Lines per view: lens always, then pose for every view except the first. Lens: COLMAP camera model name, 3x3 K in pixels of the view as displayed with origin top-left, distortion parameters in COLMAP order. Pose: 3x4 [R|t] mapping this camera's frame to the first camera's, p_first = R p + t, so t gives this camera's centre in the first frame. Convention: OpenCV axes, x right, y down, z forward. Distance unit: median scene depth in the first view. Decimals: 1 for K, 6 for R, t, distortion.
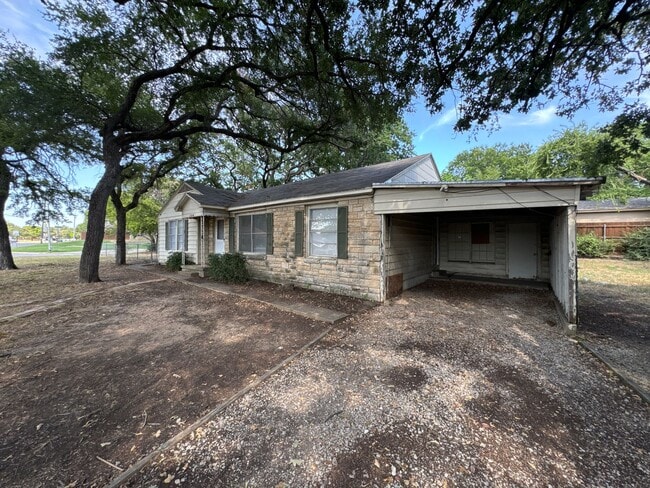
lens RADIAL K [[267.4, 0, 326.3], [0, 267.4, 240.2], [0, 0, 1]] dist [-0.001118, 0.000554]
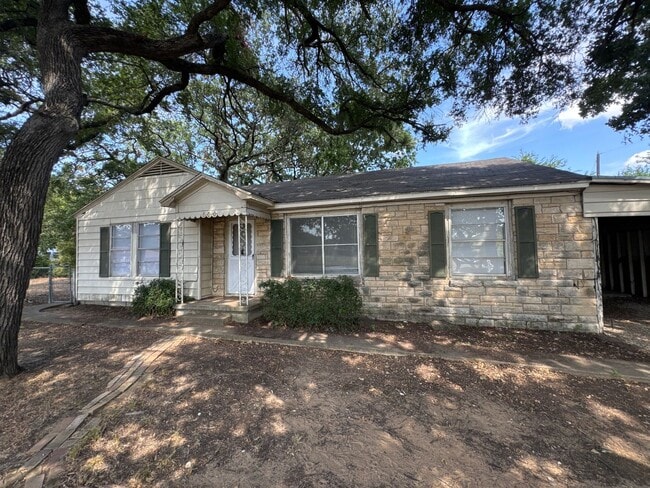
lens RADIAL K [[267.4, 0, 322.8], [0, 267.4, 242.0], [0, 0, 1]] dist [-0.001118, 0.000554]
pose [[0.916944, 0.005537, 0.398977, -0.459996], [0.015575, 0.998645, -0.049653, -0.000632], [-0.398711, 0.051743, 0.915616, 0.349324]]
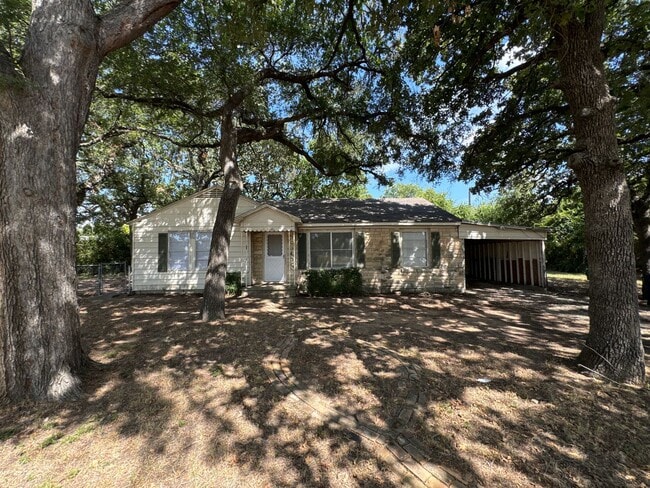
lens RADIAL K [[267.4, 0, 322.8], [0, 267.4, 244.7], [0, 0, 1]] dist [-0.001118, 0.000554]
pose [[0.756330, 0.020667, 0.653864, -0.856968], [0.011258, 0.998942, -0.044597, 0.001607], [-0.654093, 0.041092, 0.755297, 0.186580]]
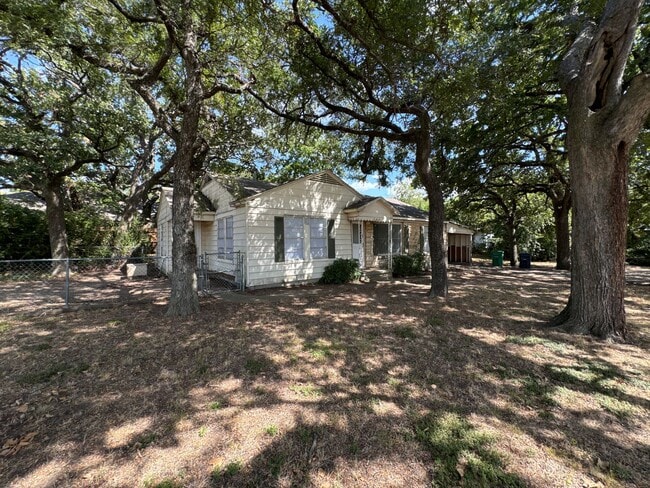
lens RADIAL K [[267.4, 0, 322.3], [0, 267.4, 244.2], [0, 0, 1]] dist [-0.001118, 0.000554]
pose [[0.228719, -0.006546, 0.973470, -1.364645], [0.009074, 0.999948, 0.004592, -0.005487], [-0.973450, 0.007783, 0.228767, 0.877595]]
